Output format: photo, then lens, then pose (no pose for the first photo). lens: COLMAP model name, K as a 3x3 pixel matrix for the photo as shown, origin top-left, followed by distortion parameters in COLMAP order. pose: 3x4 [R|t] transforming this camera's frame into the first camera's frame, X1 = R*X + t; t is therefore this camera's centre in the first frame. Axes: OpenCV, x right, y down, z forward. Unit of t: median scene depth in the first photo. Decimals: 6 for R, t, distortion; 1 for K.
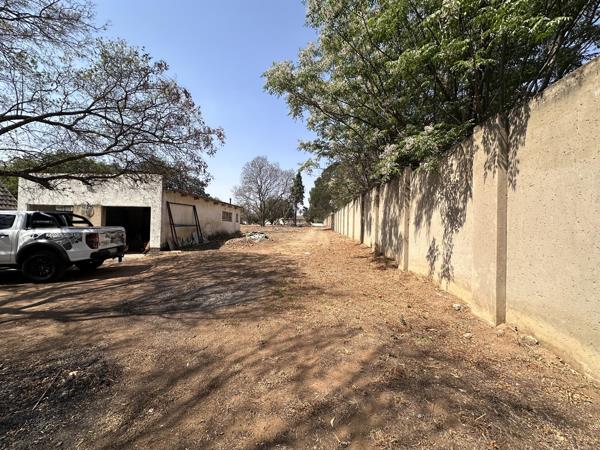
lens RADIAL K [[247.1, 0, 300.0], [0, 247.1, 225.0], [0, 0, 1]] dist [-0.000215, -0.000030]
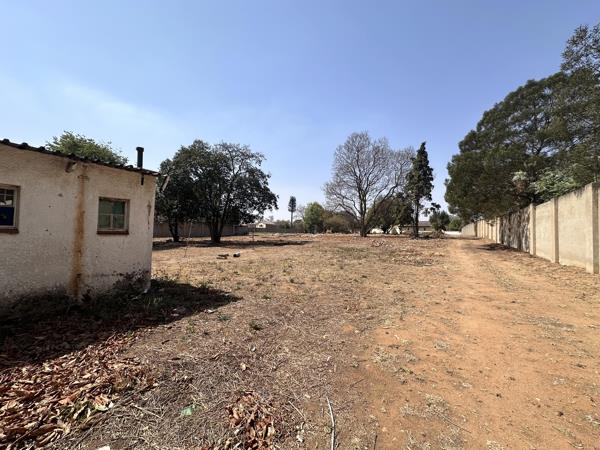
lens RADIAL K [[247.1, 0, 300.0], [0, 247.1, 225.0], [0, 0, 1]] dist [-0.000215, -0.000030]
pose [[0.892782, -0.013878, -0.450275, -0.001409], [-0.000760, 0.999478, -0.032312, -0.005367], [0.450488, 0.029190, 0.892305, 0.334088]]
